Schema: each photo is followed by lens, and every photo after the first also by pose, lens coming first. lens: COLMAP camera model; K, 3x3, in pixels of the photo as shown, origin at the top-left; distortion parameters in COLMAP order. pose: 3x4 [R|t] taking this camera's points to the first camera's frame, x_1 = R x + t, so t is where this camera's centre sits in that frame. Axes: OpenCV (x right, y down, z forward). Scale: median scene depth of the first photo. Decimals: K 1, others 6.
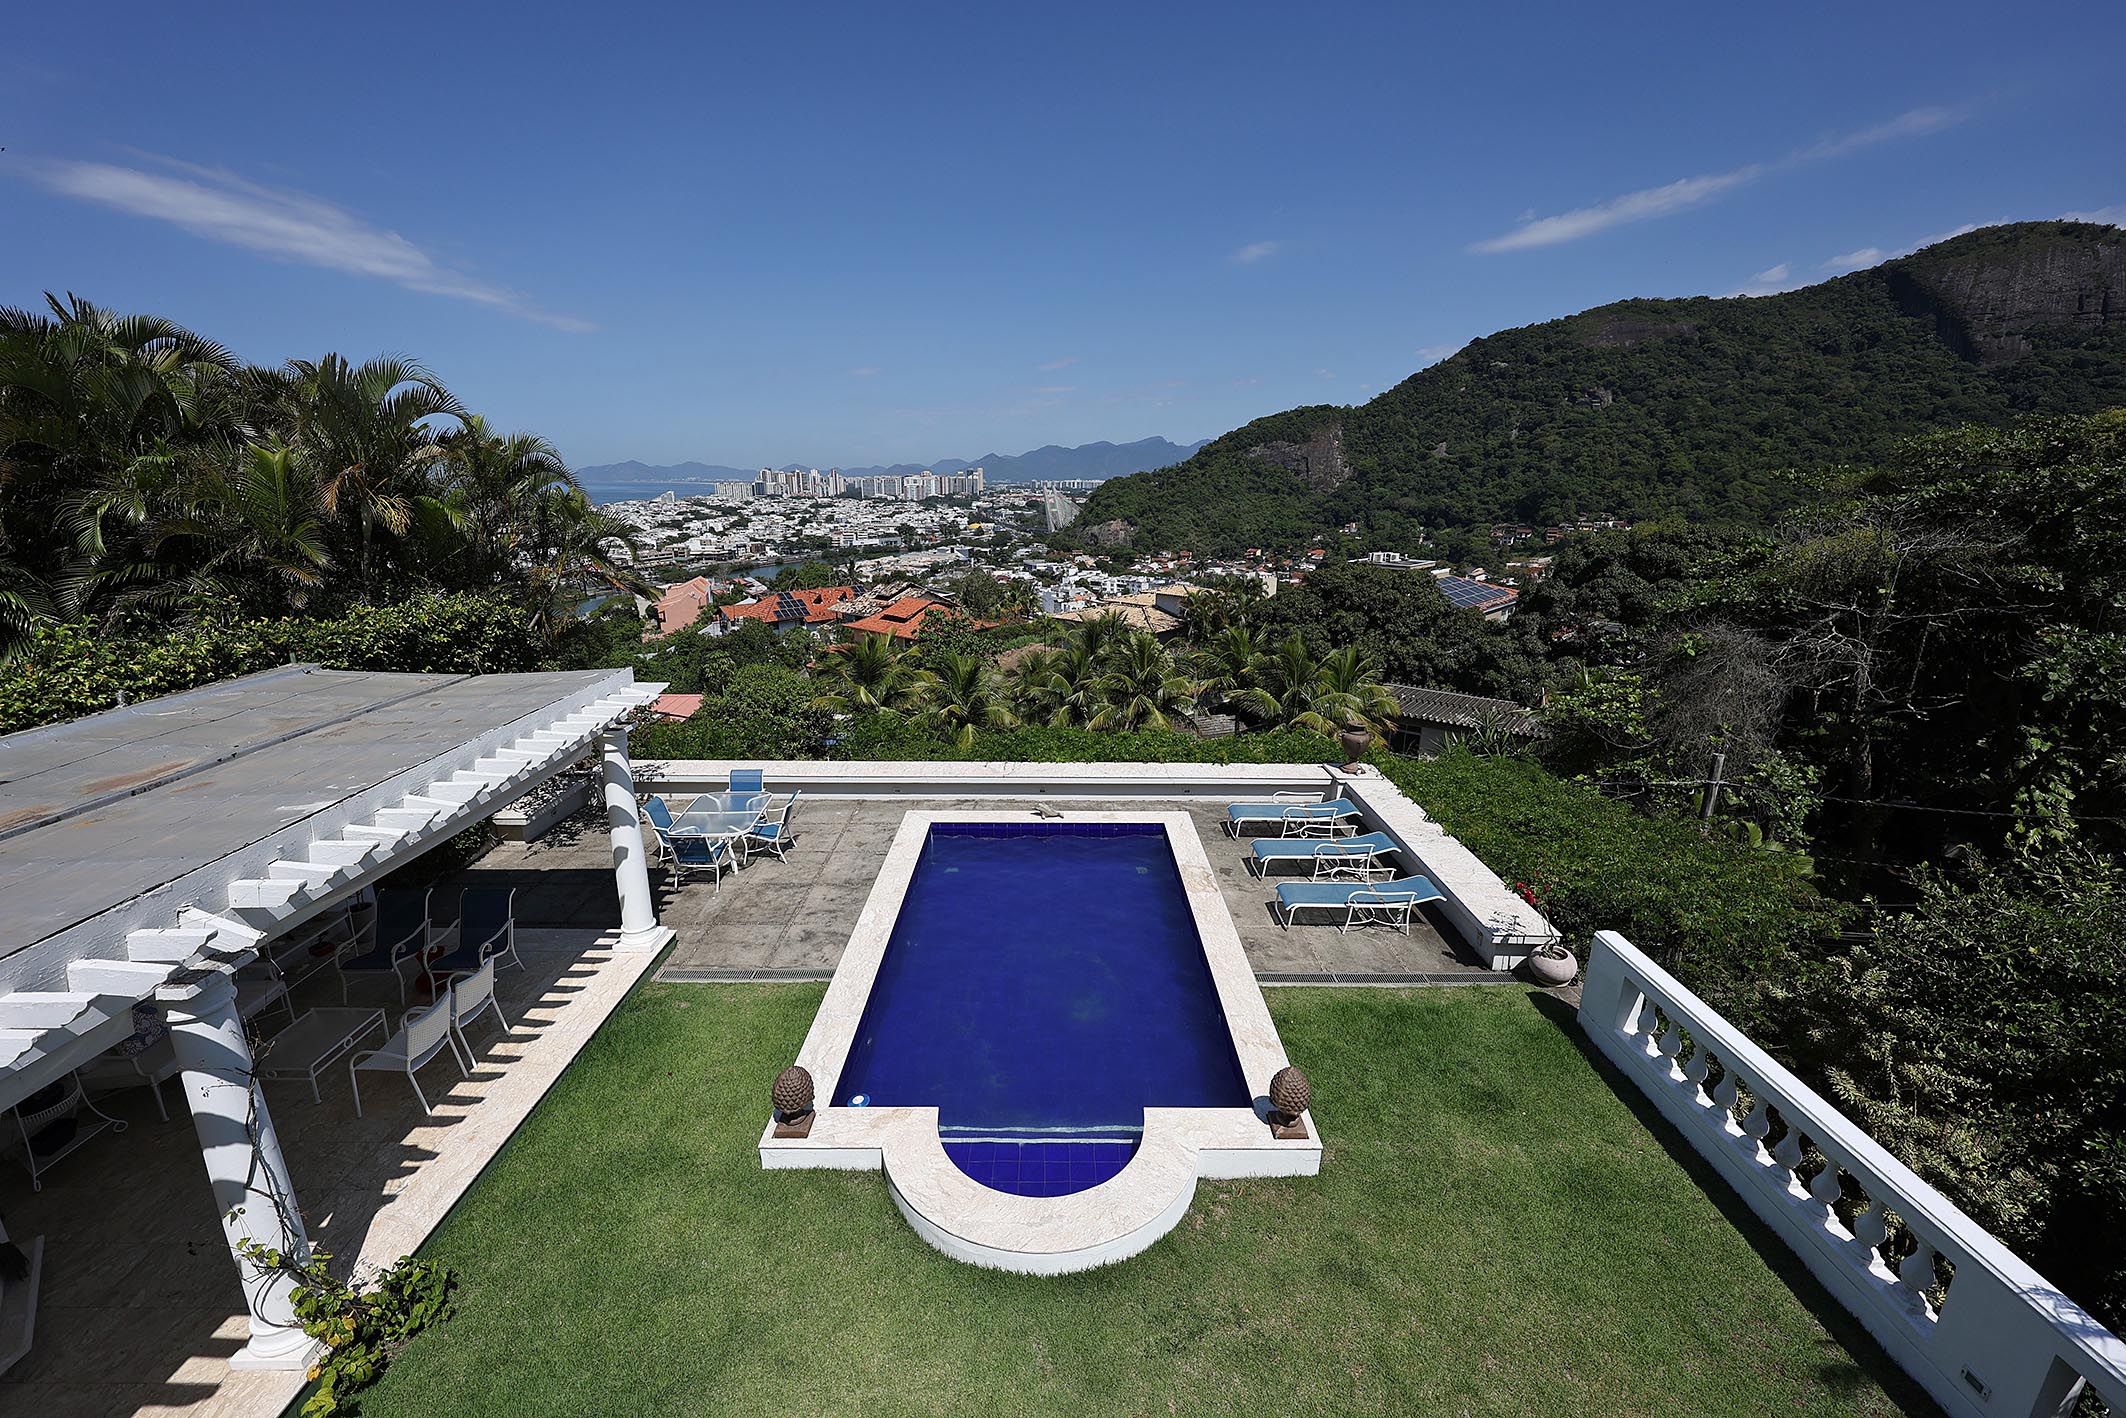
lens RADIAL K [[858.9, 0, 1058.1], [0, 858.9, 715.7], [0, 0, 1]] dist [0.003581, -0.000582]
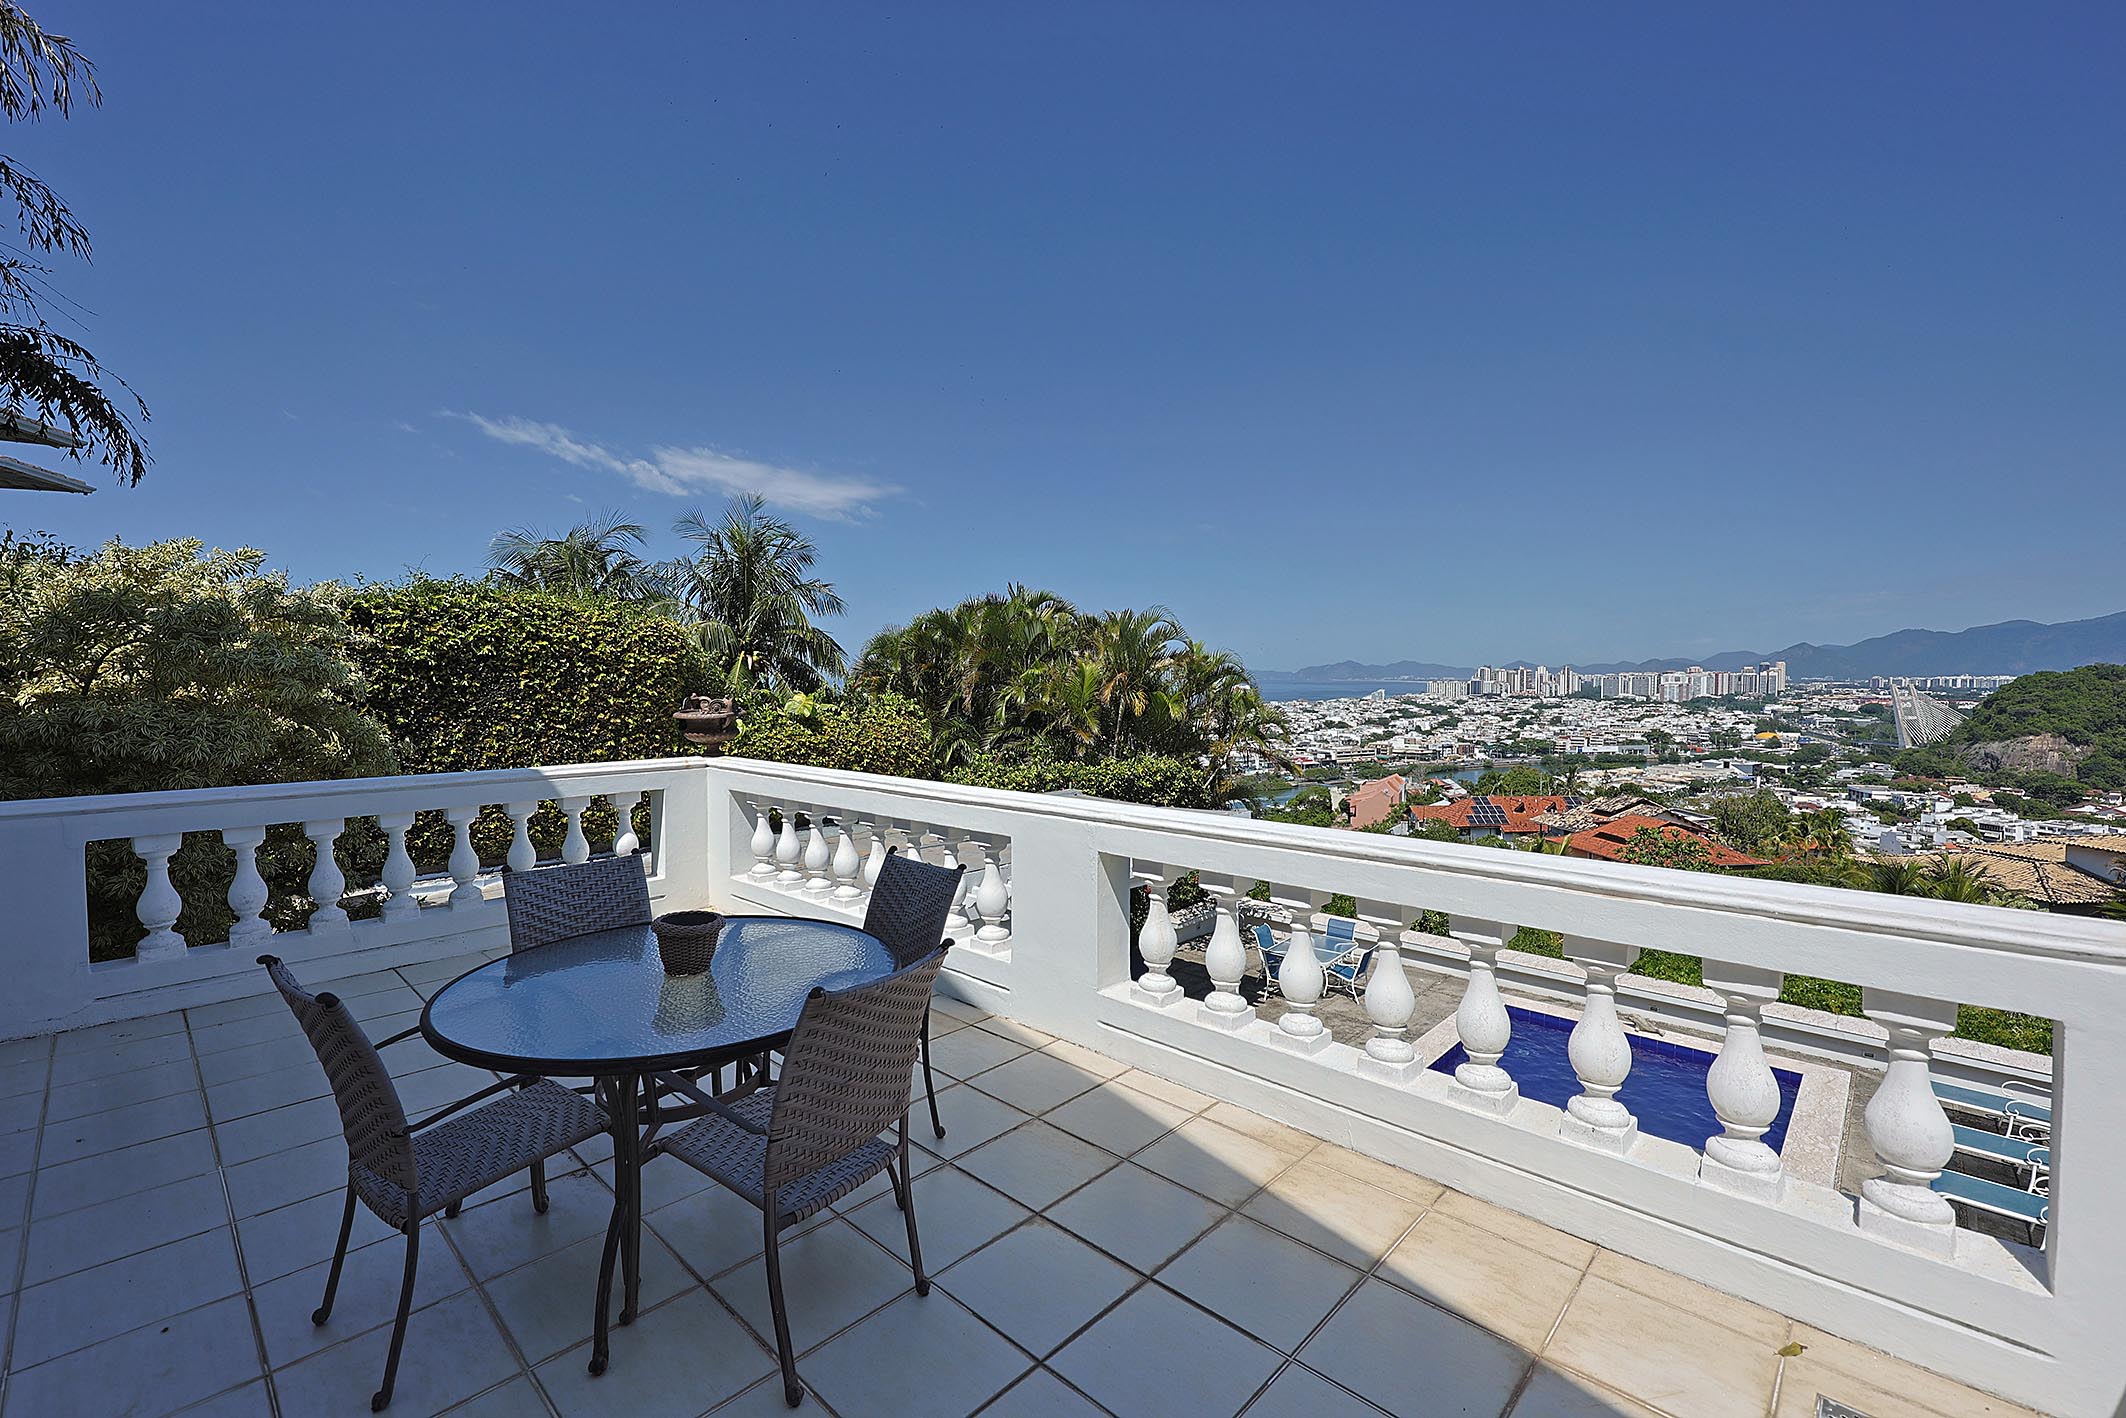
lens RADIAL K [[911.5, 0, 1045.7], [0, 911.5, 713.6], [0, 0, 1]] dist [0.003872, -0.000618]
pose [[0.721165, 0.023908, -0.692350, 0.177902], [-0.180606, 0.971332, -0.154581, 0.049506], [0.668806, 0.236521, 0.704809, -0.185696]]
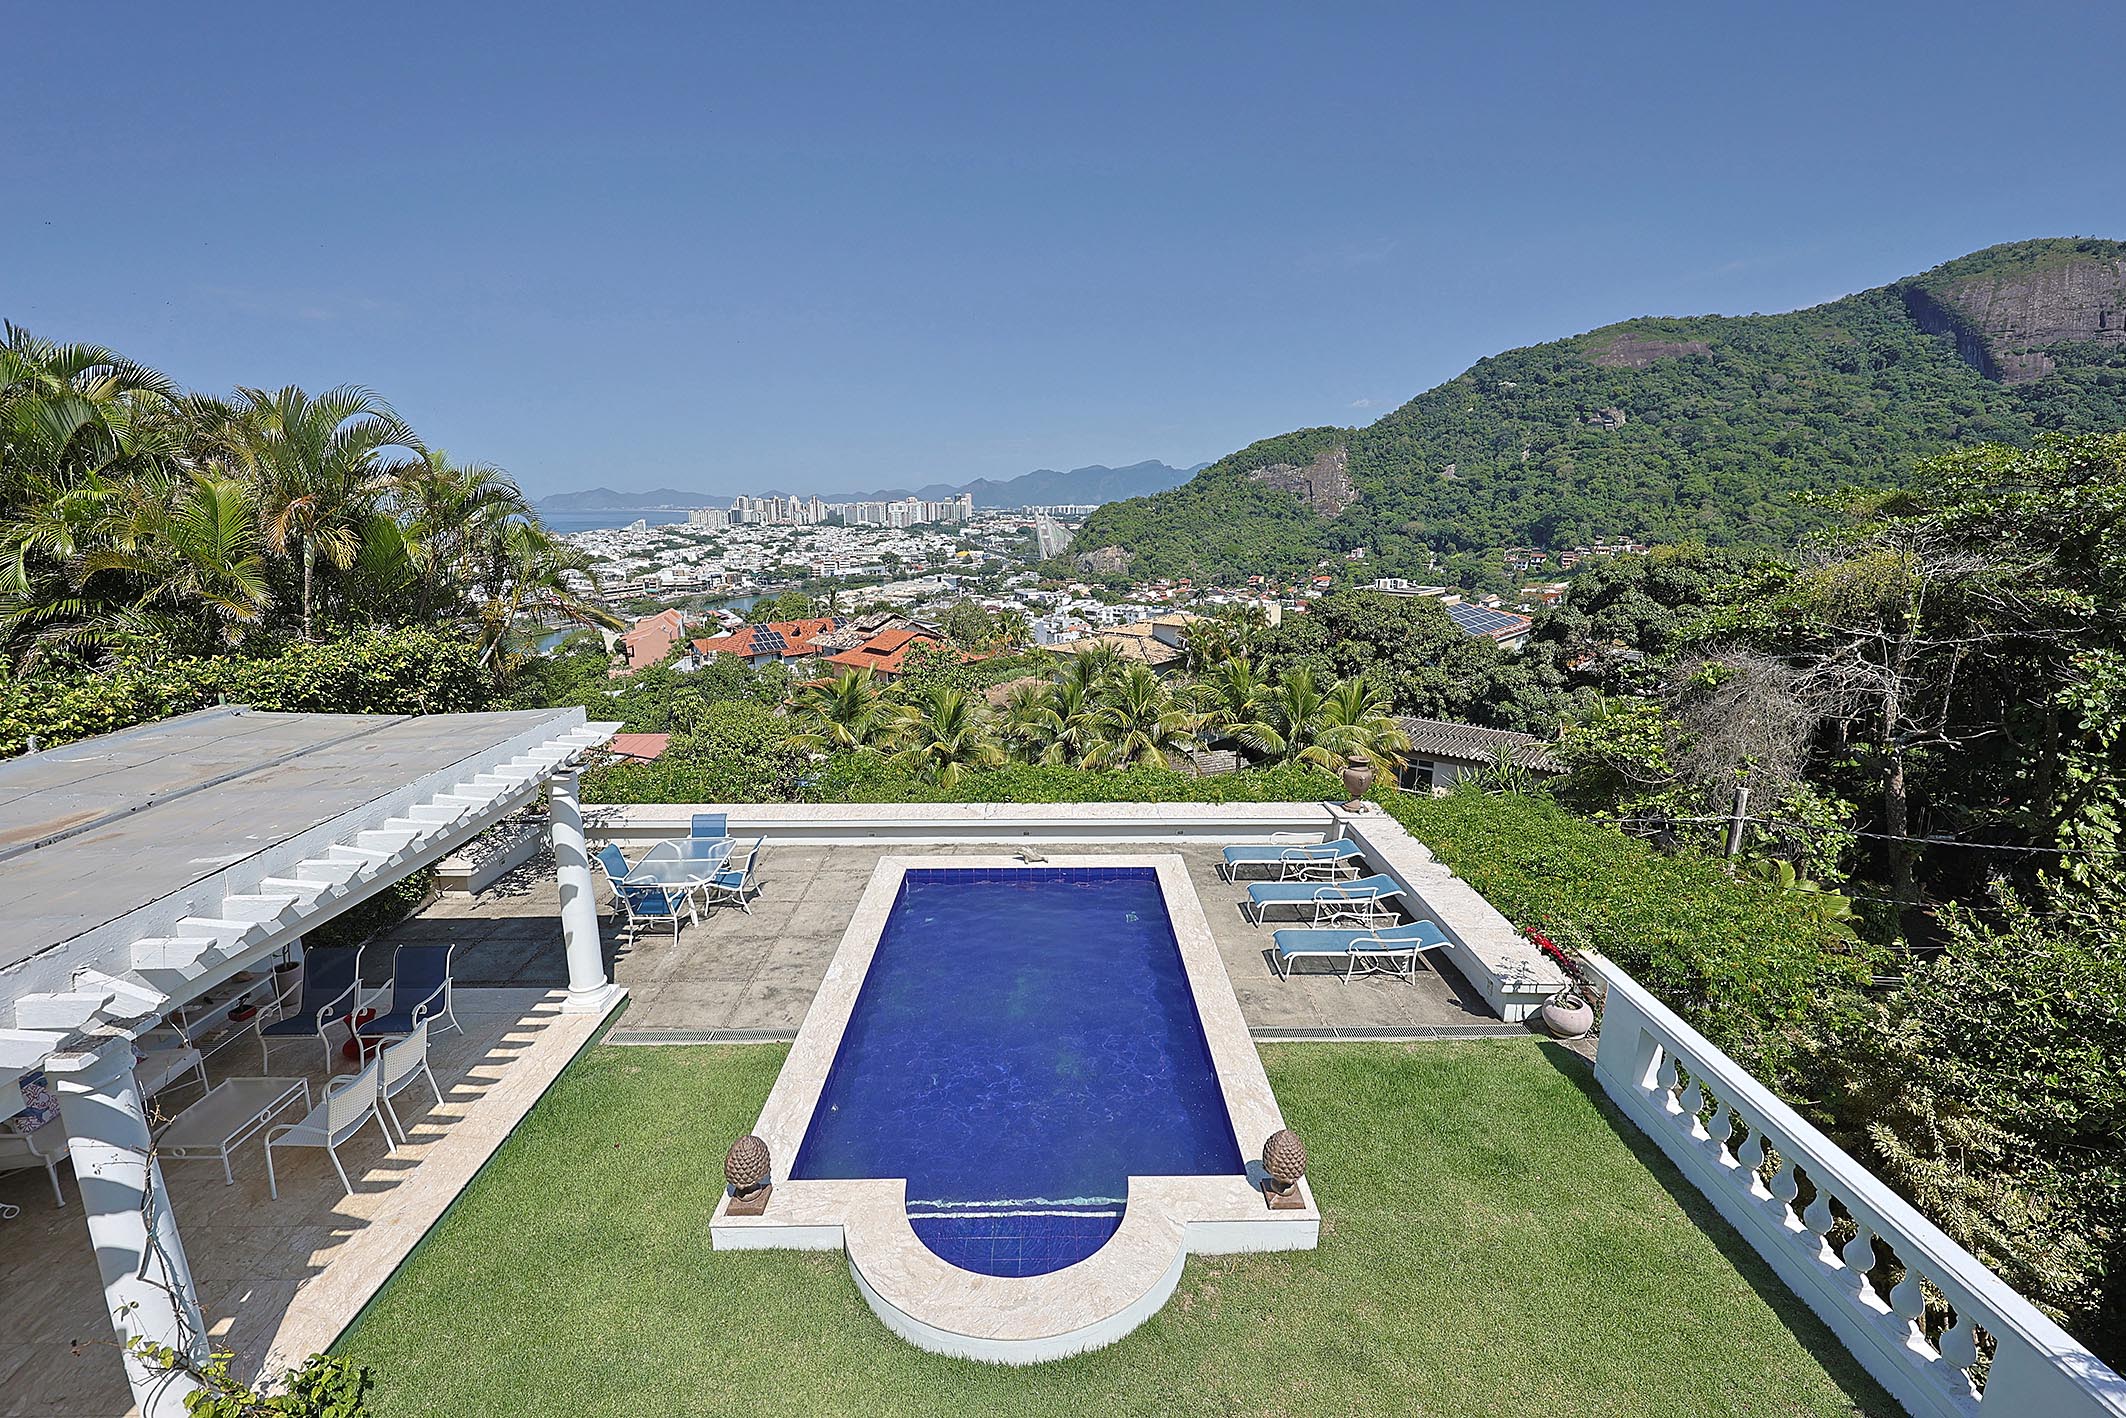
lens RADIAL K [[911.5, 0, 1060.3], [0, 911.5, 711.6], [0, 0, 1]] dist [0.003872, -0.000618]
pose [[0.999929, -0.007820, 0.008996, 0.010602], [0.008222, 0.998932, -0.045461, -0.000372], [-0.008631, 0.045531, 0.998926, -0.002362]]
